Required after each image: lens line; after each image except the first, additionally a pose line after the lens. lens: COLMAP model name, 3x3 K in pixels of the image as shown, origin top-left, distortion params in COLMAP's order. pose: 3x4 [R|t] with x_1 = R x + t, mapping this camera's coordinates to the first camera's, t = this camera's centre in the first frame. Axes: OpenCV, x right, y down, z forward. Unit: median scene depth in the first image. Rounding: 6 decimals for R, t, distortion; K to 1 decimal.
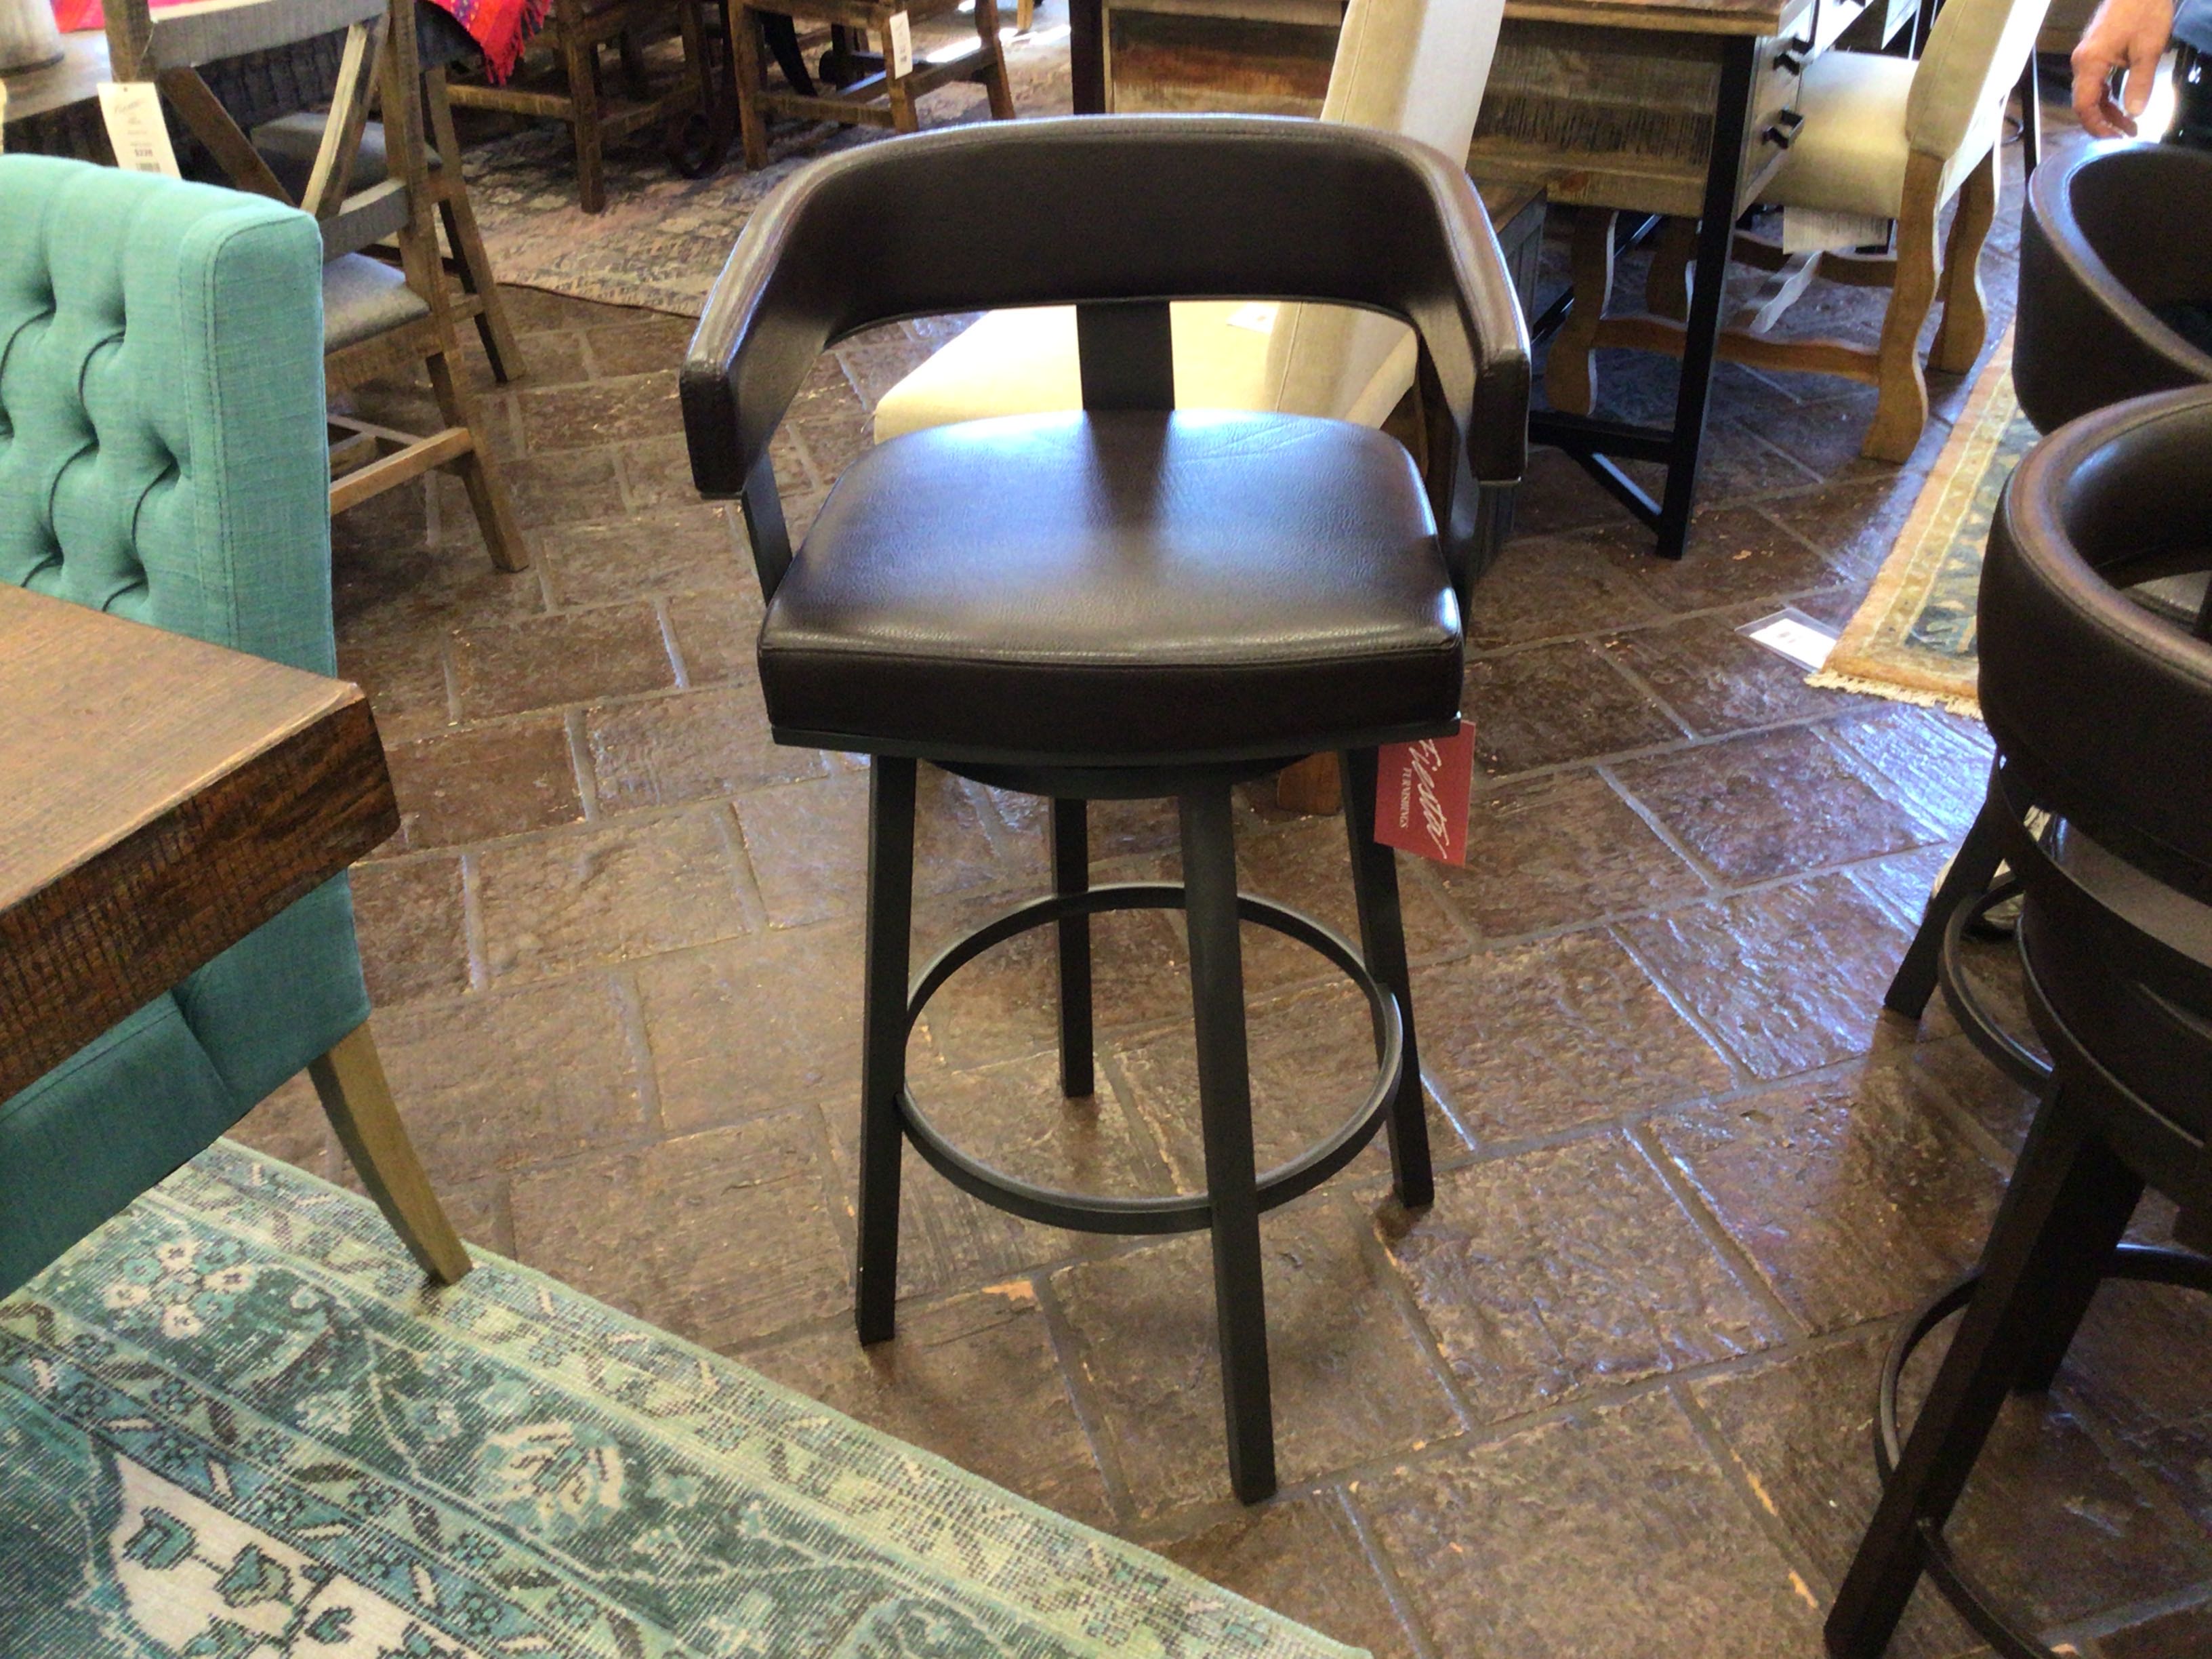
lens RADIAL K [[1954.8, 0, 1112.4], [0, 1954.8, 841.6], [0, 0, 1]] dist [0.171875, -0.373193]
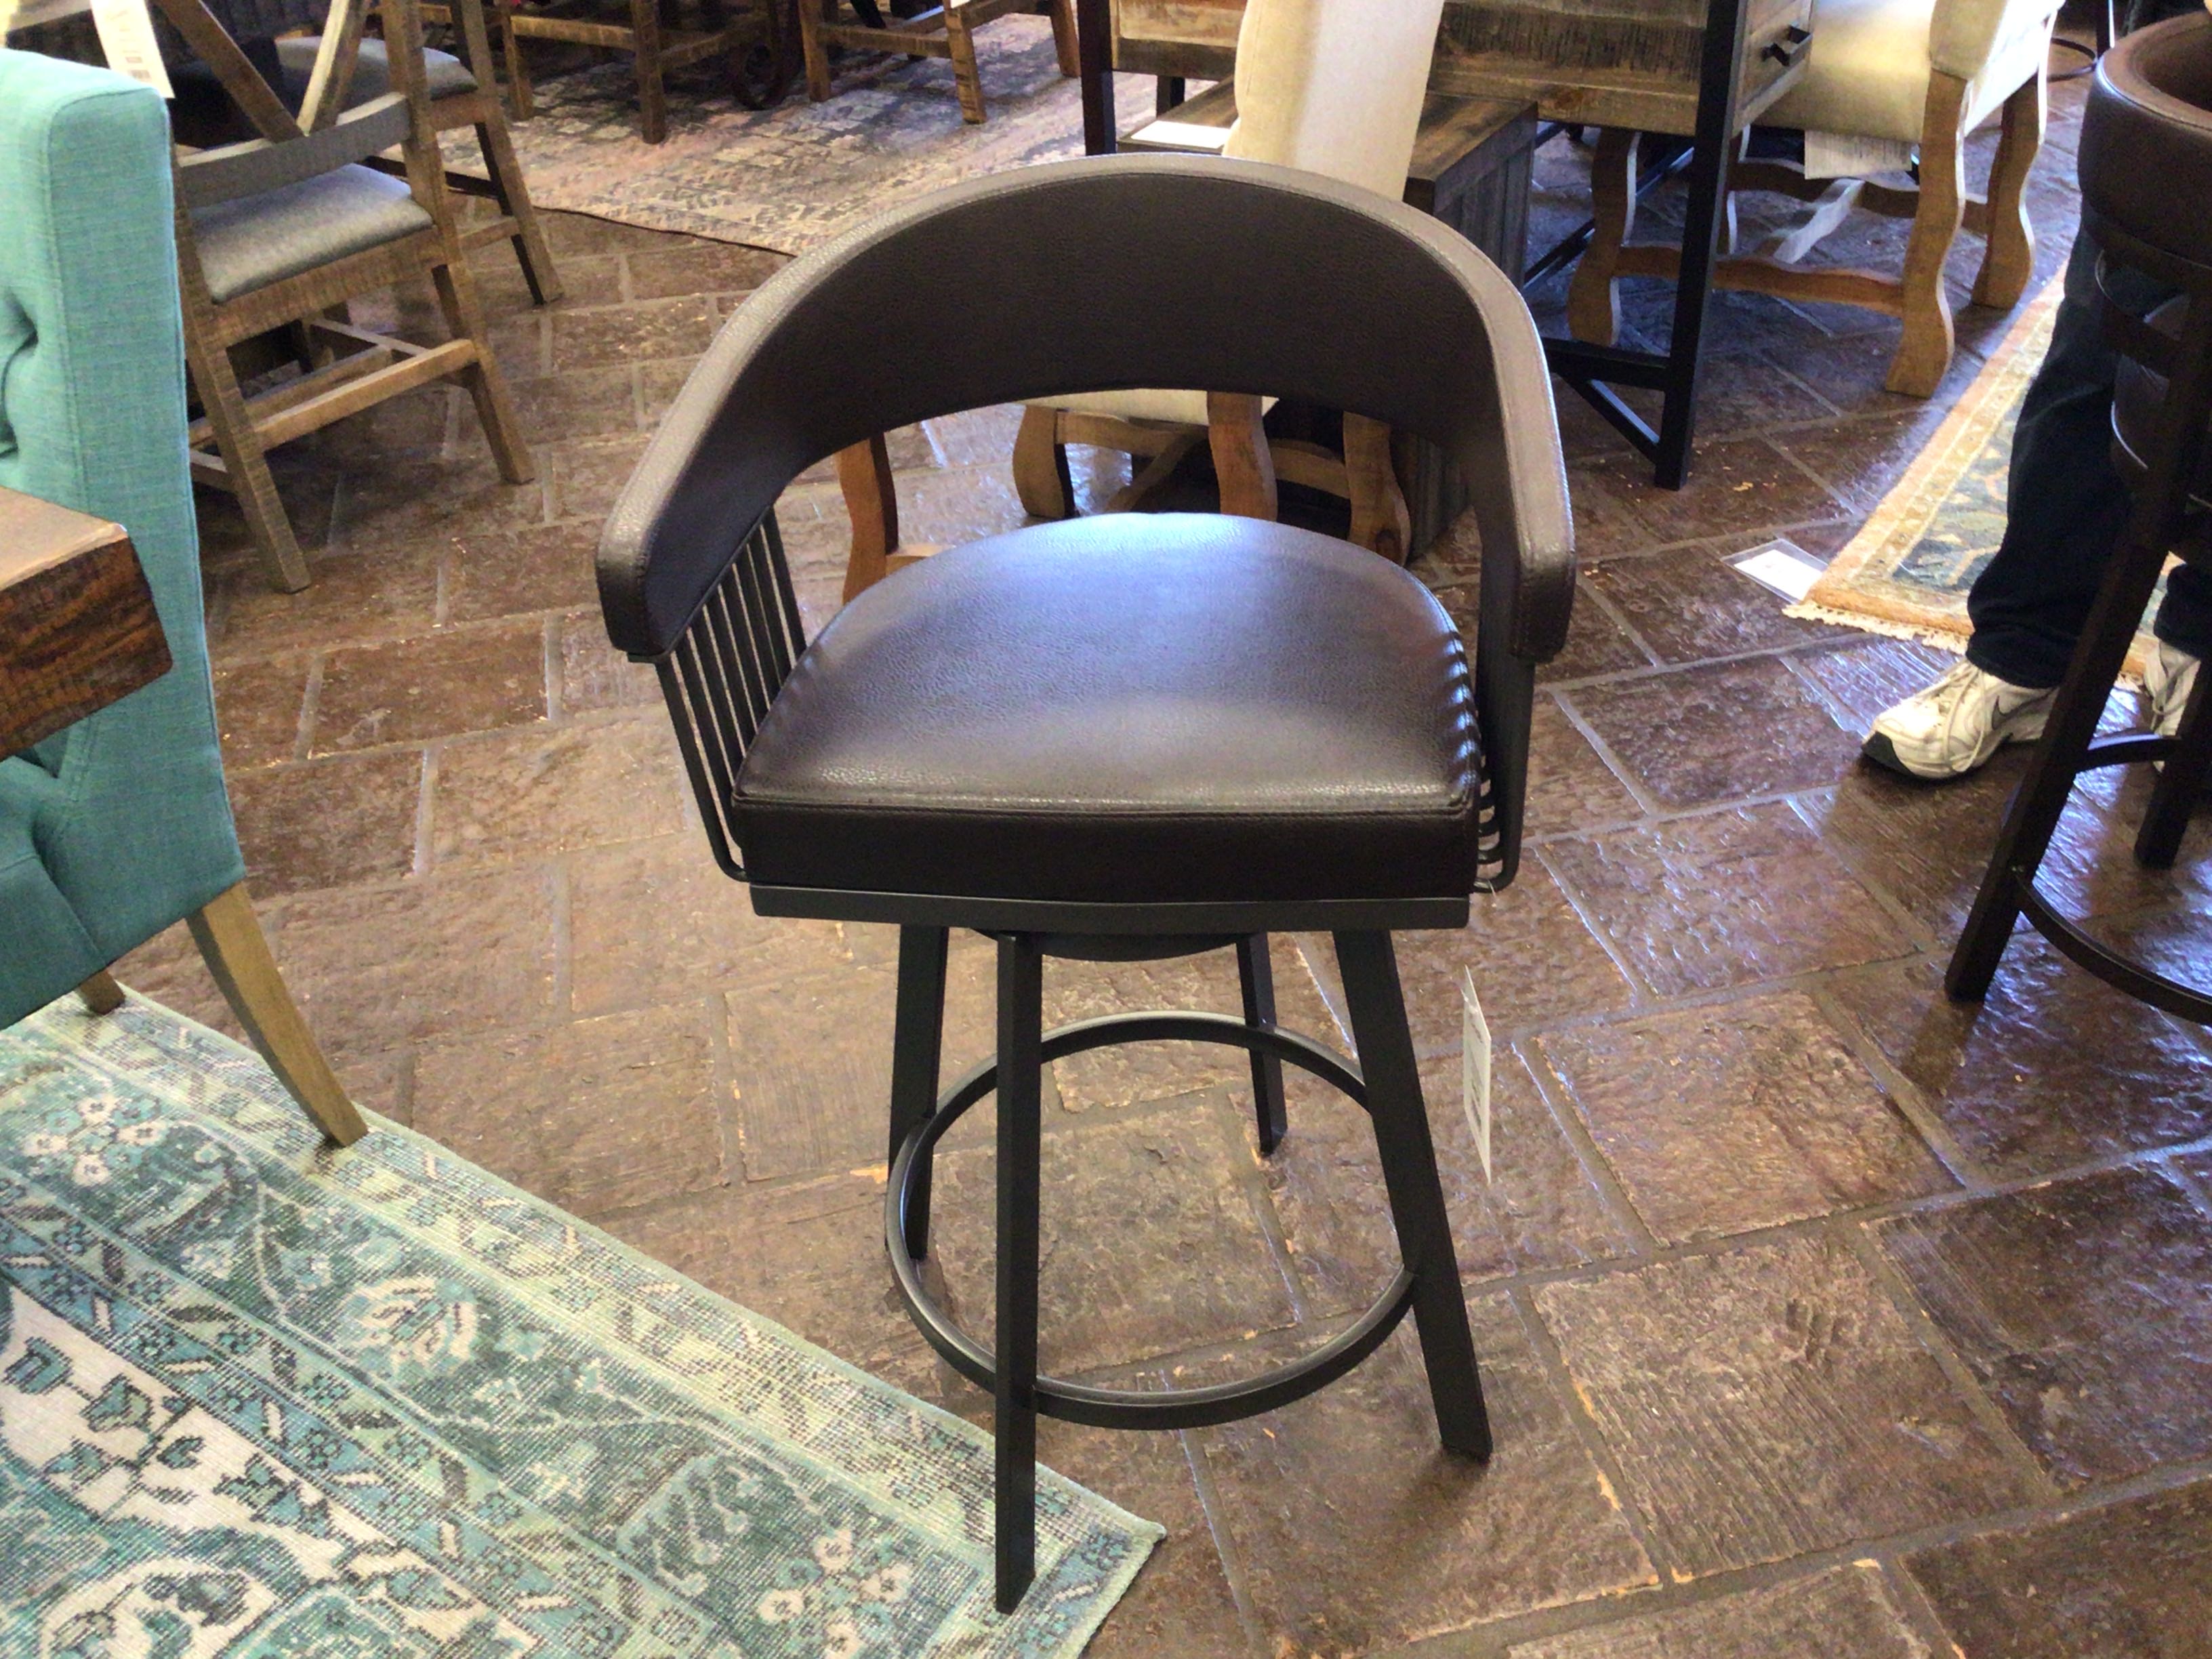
lens RADIAL K [[1954.8, 0, 1112.4], [0, 1954.8, 841.6], [0, 0, 1]] dist [0.171875, -0.373193]
pose [[0.997146, 0.029036, -0.069687, 0.128609], [-0.027683, 0.999411, 0.020301, 0.030684], [0.070236, -0.018314, 0.997362, -0.002537]]
